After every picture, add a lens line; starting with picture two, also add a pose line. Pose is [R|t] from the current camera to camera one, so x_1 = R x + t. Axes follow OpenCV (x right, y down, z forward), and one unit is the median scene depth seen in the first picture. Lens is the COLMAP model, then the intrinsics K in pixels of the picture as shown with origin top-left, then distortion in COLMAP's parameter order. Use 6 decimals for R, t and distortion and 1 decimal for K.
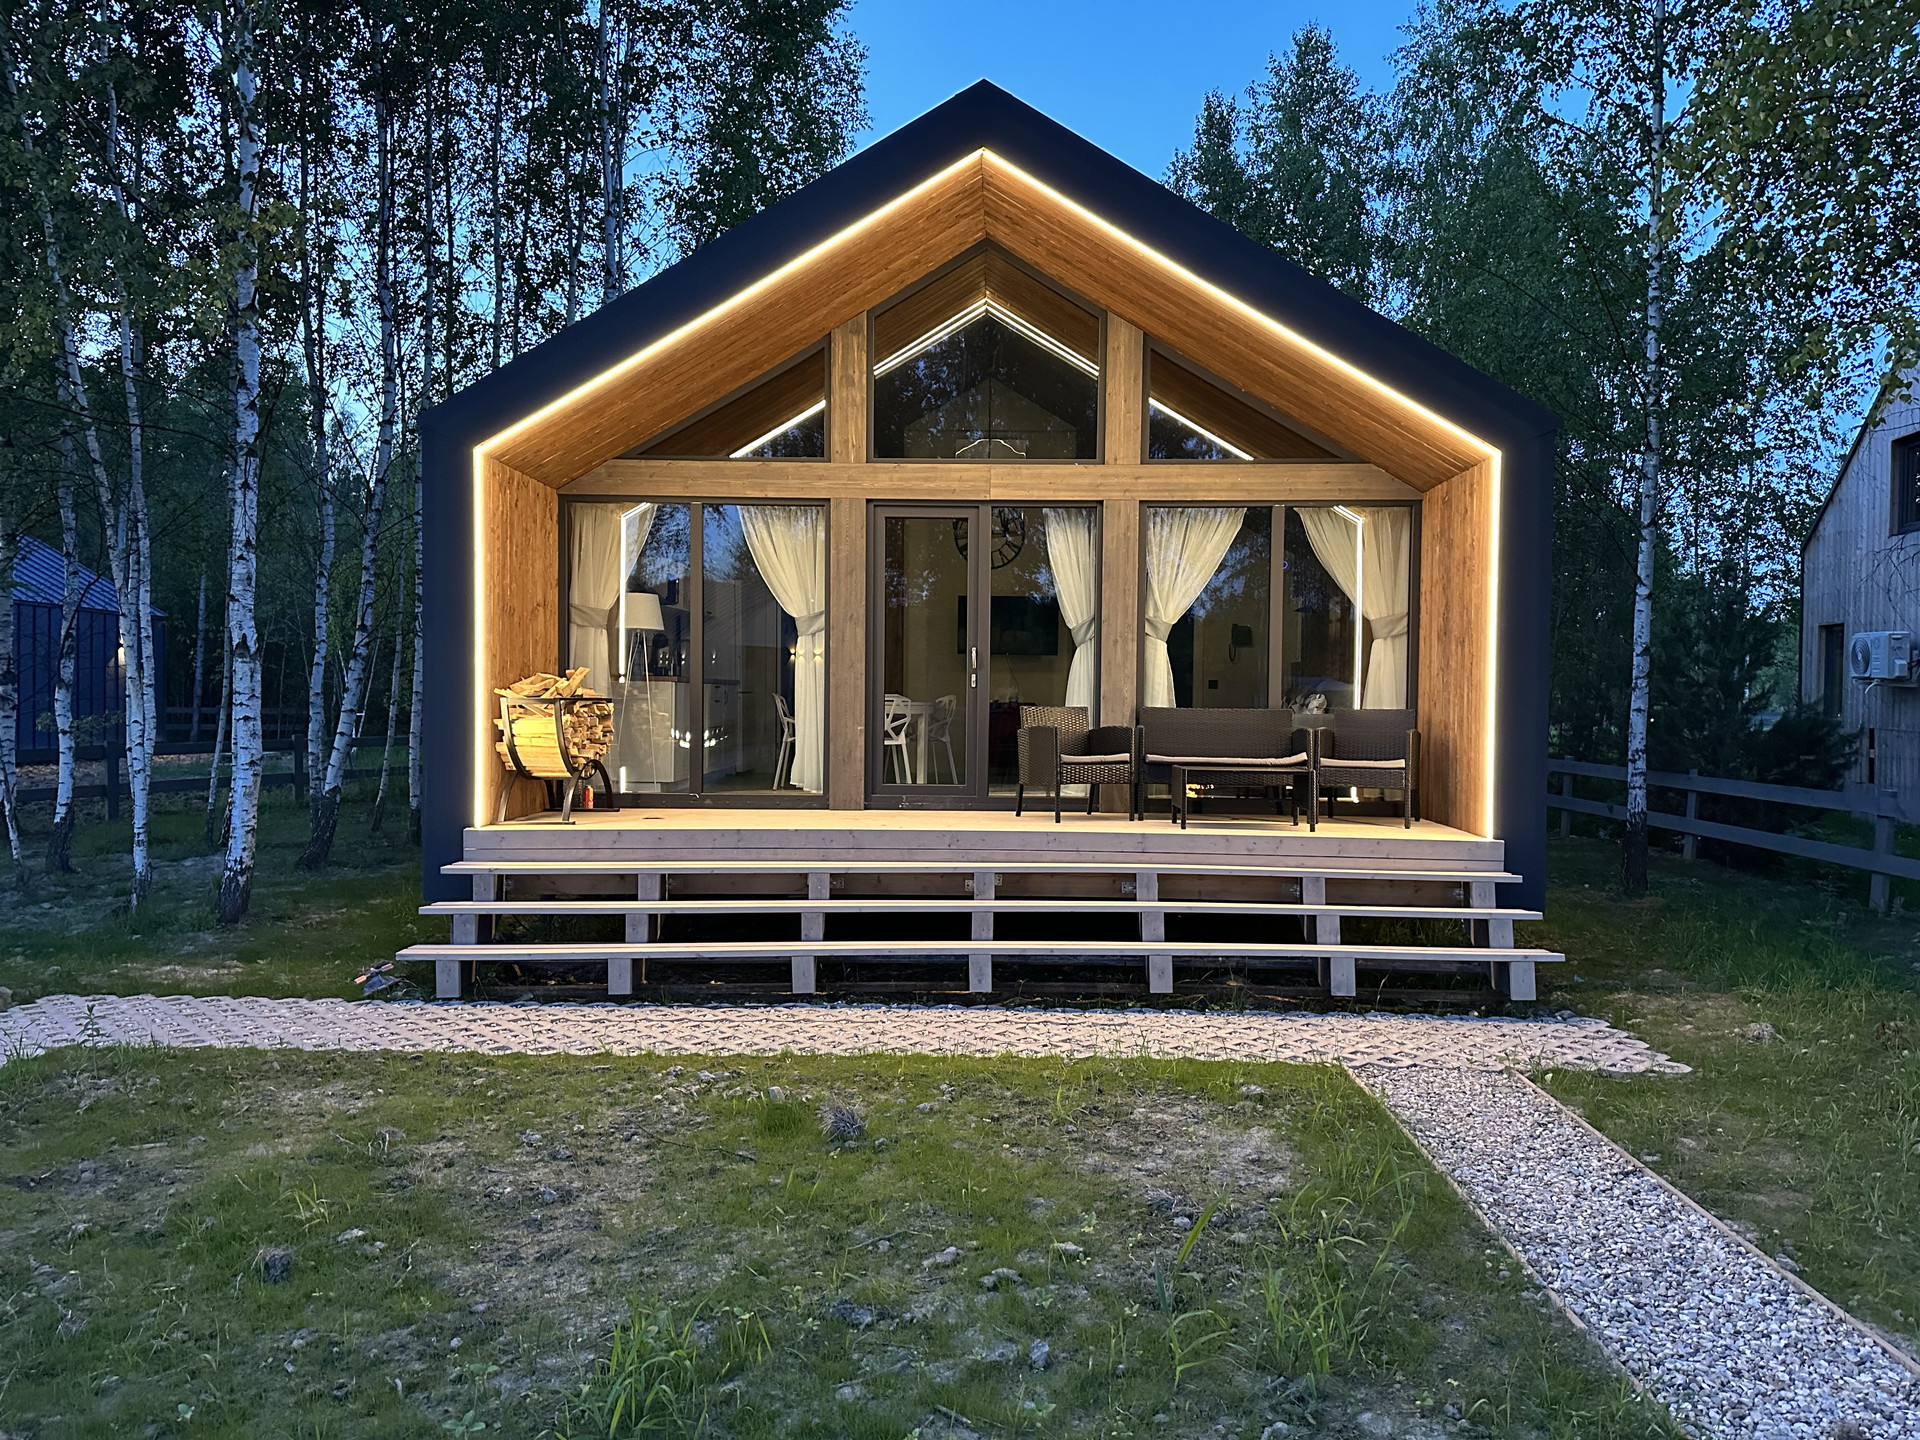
lens RADIAL K [[1346.6, 0, 960.0], [0, 1346.6, 720.0], [0, 0, 1]] dist [0.147335, -0.221926]
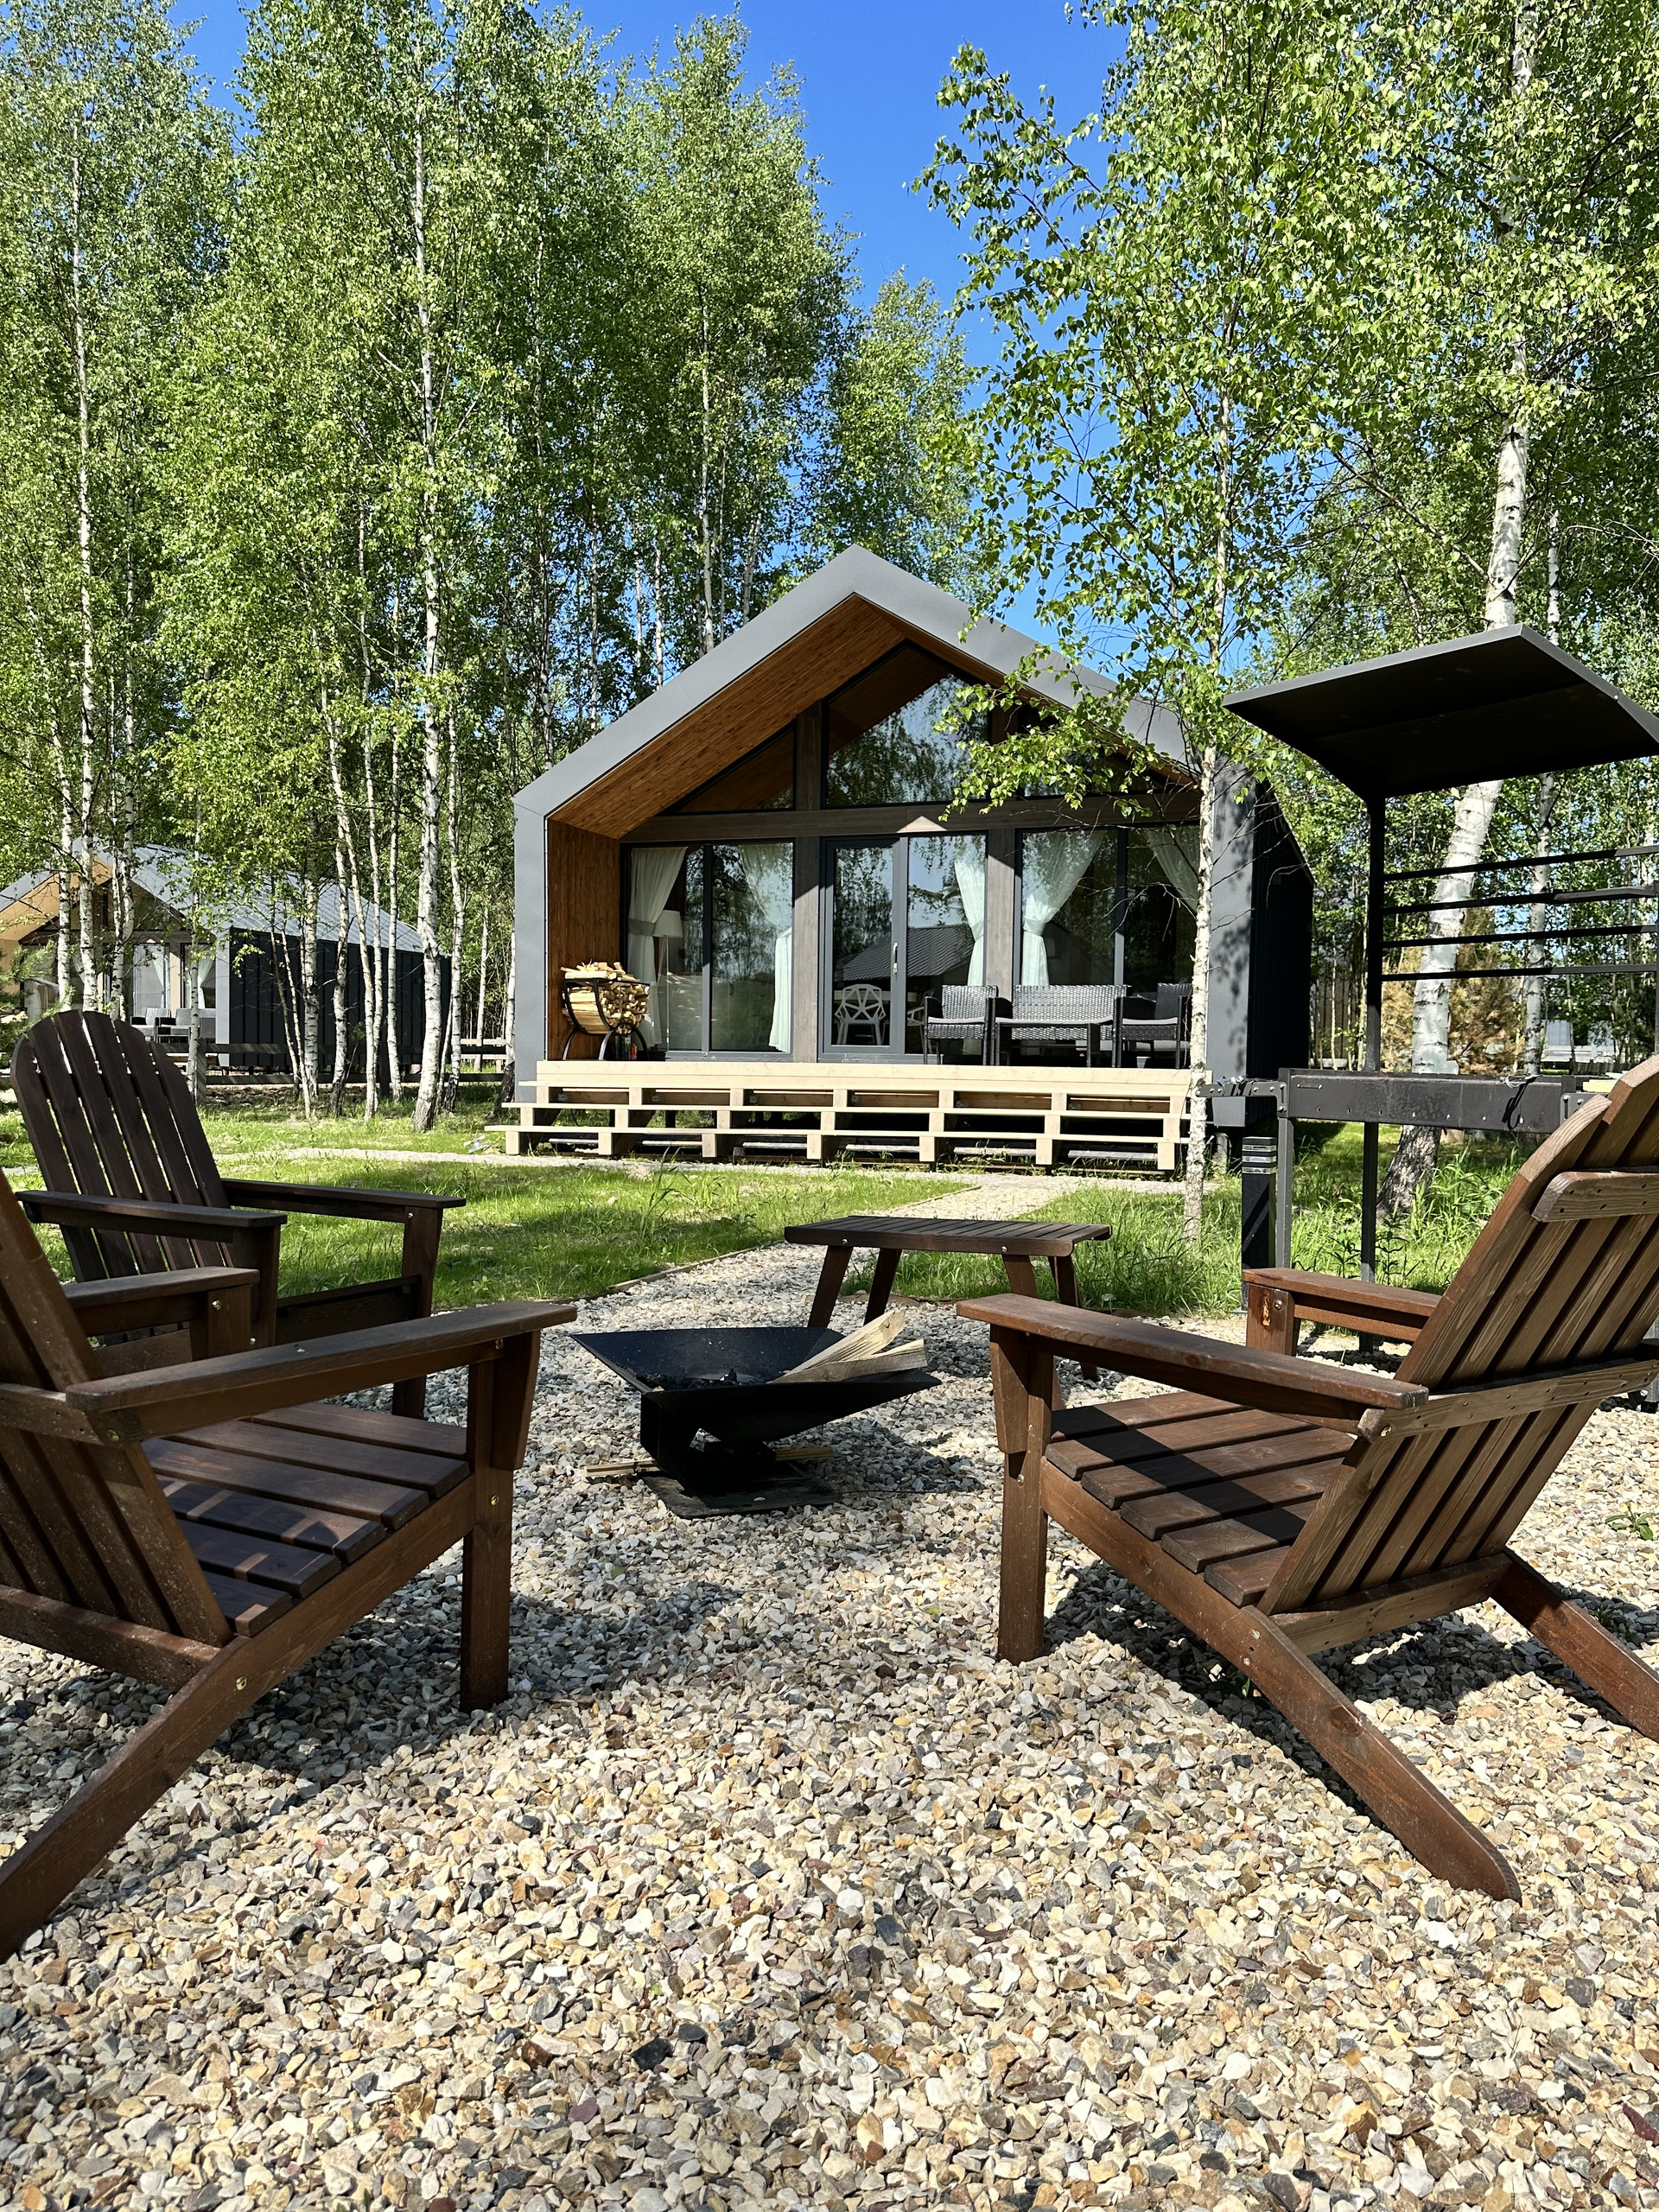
lens RADIAL K [[1558.2, 0, 814.3], [0, 1558.2, 1089.0], [0, 0, 1]] dist [0.075289, -0.091603]
pose [[0.949237, 0.012263, -0.314322, 0.427468], [-0.010988, 0.999923, 0.005830, 0.083881], [0.314369, -0.002080, 0.949299, -0.508463]]
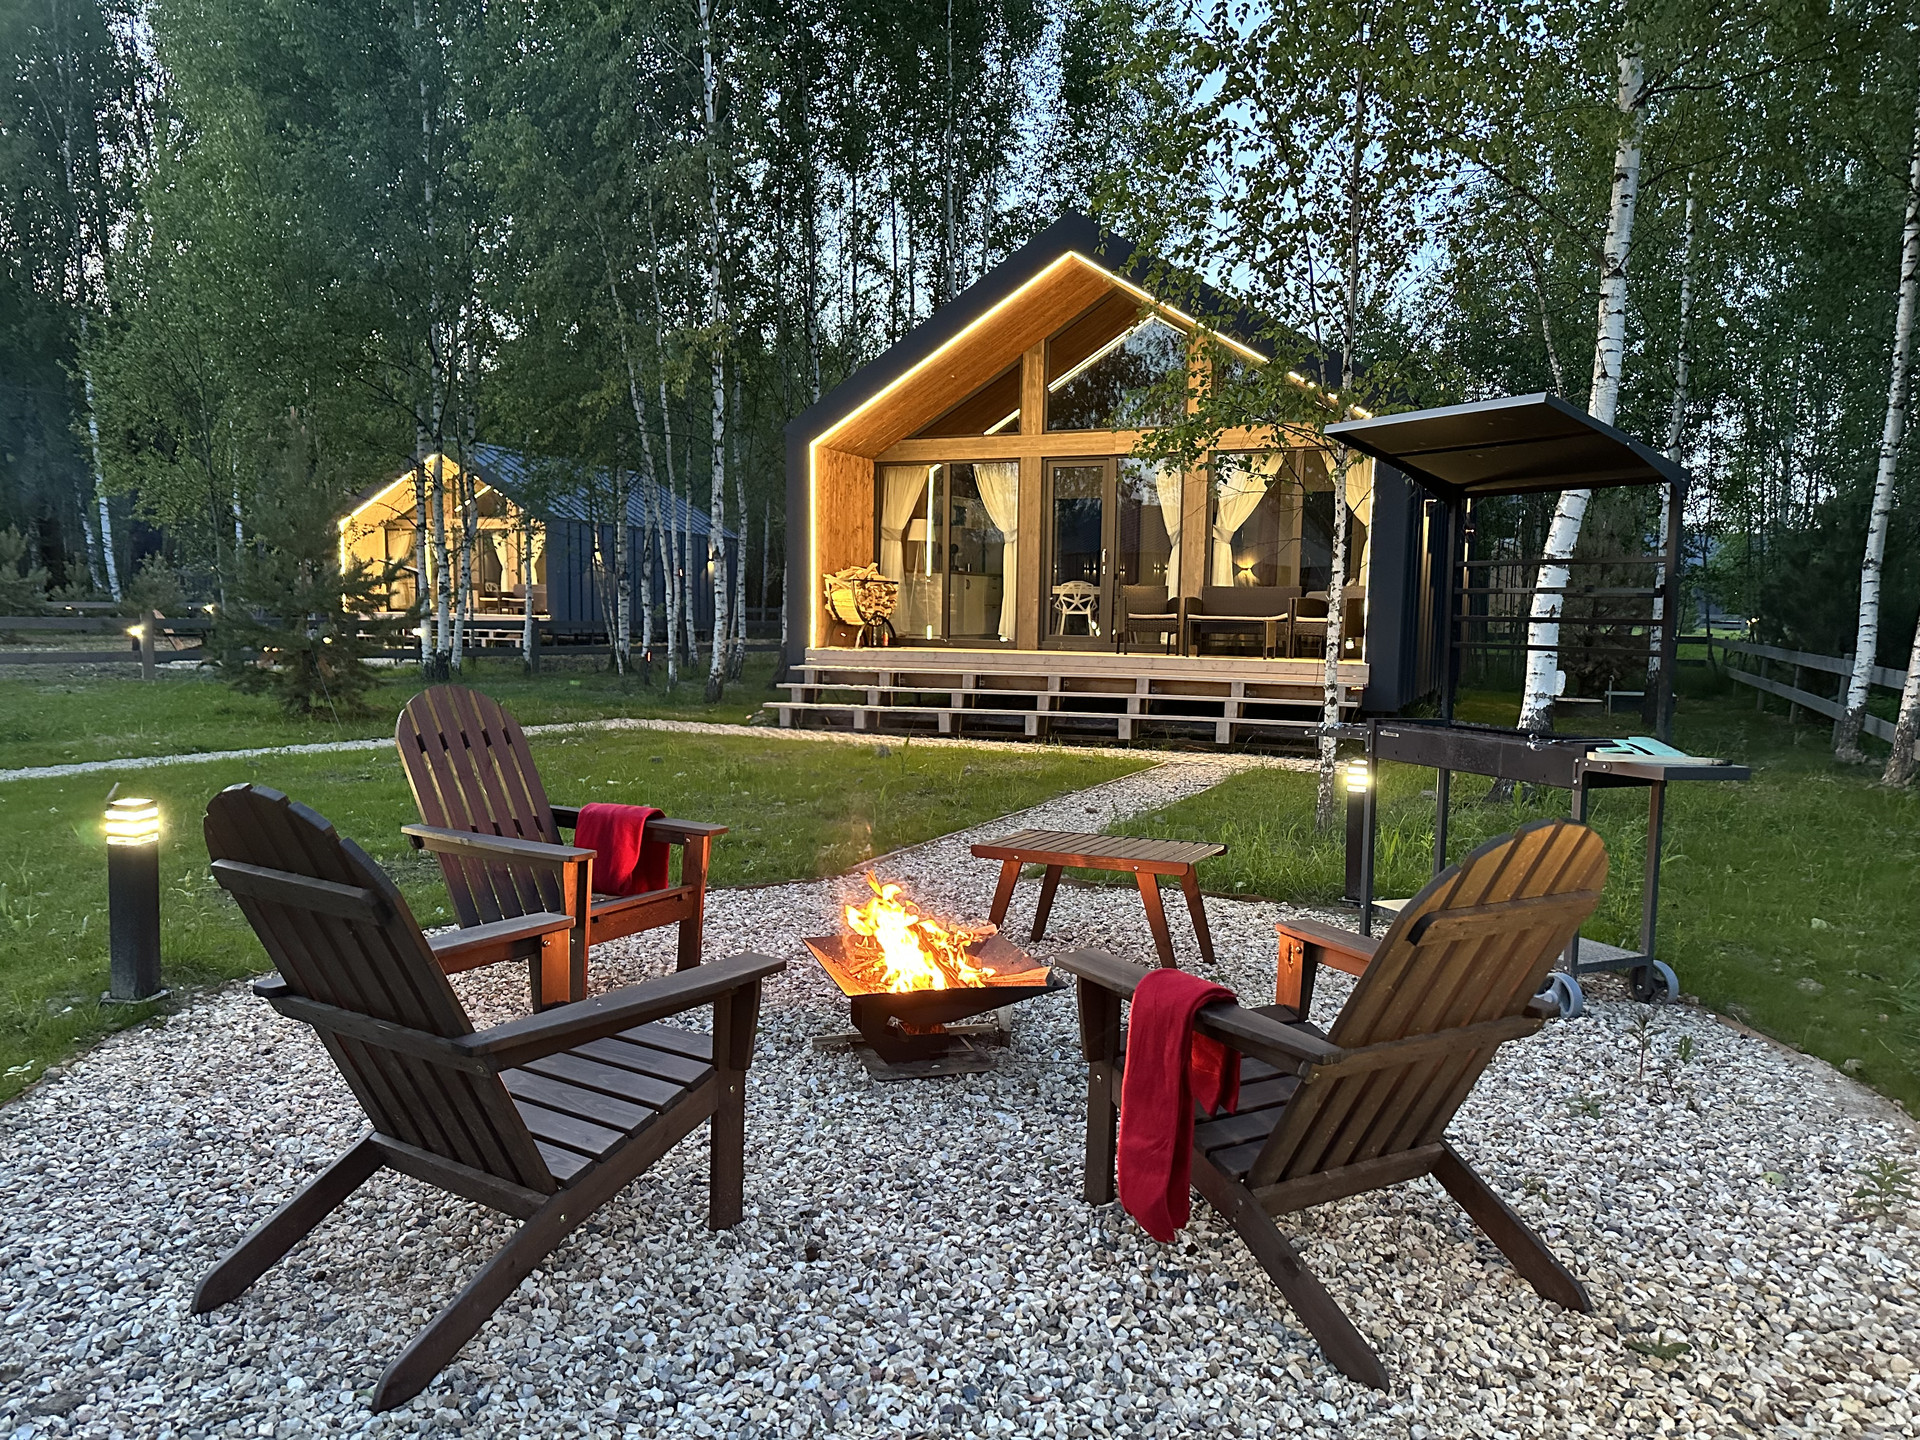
lens RADIAL K [[1346.6, 0, 960.0], [0, 1346.6, 720.0], [0, 0, 1]] dist [0.147335, -0.221926]
pose [[0.925107, 0.037061, -0.377894, 0.466448], [-0.013045, 0.997740, 0.065915, 0.045020], [0.379482, -0.056049, 0.923500, -0.555207]]
